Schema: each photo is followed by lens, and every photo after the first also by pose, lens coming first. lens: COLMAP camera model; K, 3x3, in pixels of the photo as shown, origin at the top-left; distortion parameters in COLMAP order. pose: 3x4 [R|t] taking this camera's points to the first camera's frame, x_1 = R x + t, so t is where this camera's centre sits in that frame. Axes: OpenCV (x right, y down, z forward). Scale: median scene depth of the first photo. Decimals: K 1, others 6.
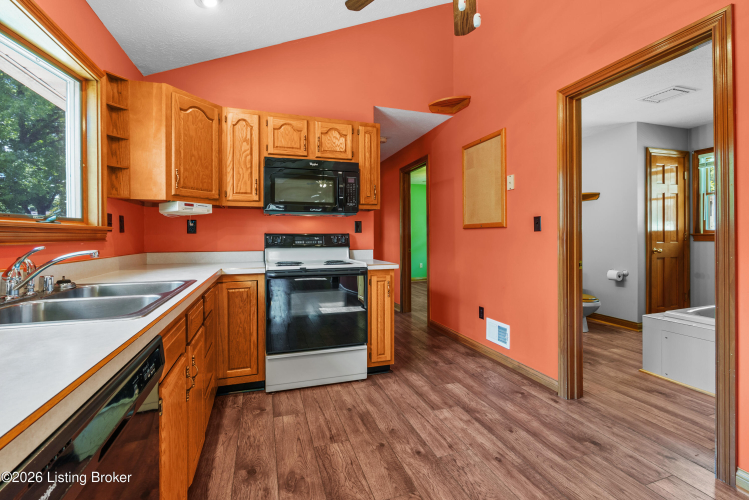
lens RADIAL K [[338.1, 0, 384.6], [0, 338.1, 242.7], [0, 0, 1]] dist [-0.003994, 0.000650]
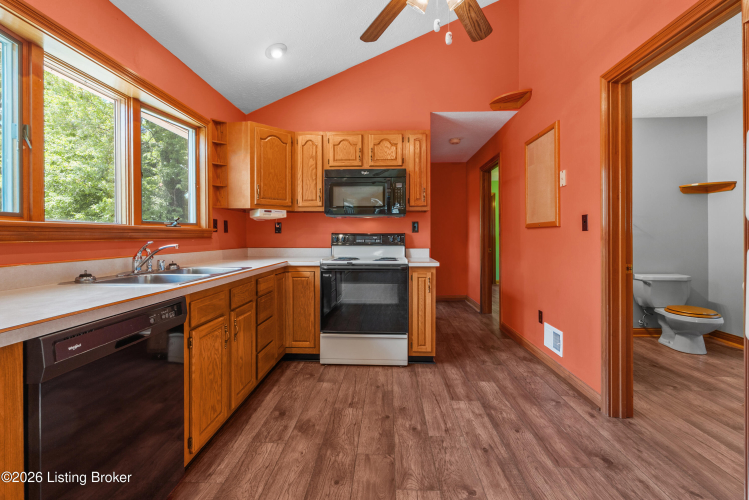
lens RADIAL K [[338.1, 0, 378.3], [0, 338.1, 245.3], [0, 0, 1]] dist [-0.003994, 0.000650]
pose [[0.933355, 0.012747, -0.358728, 0.280285], [-0.009502, 0.999896, 0.010807, 0.000594], [0.358828, -0.006678, 0.933380, -0.063505]]
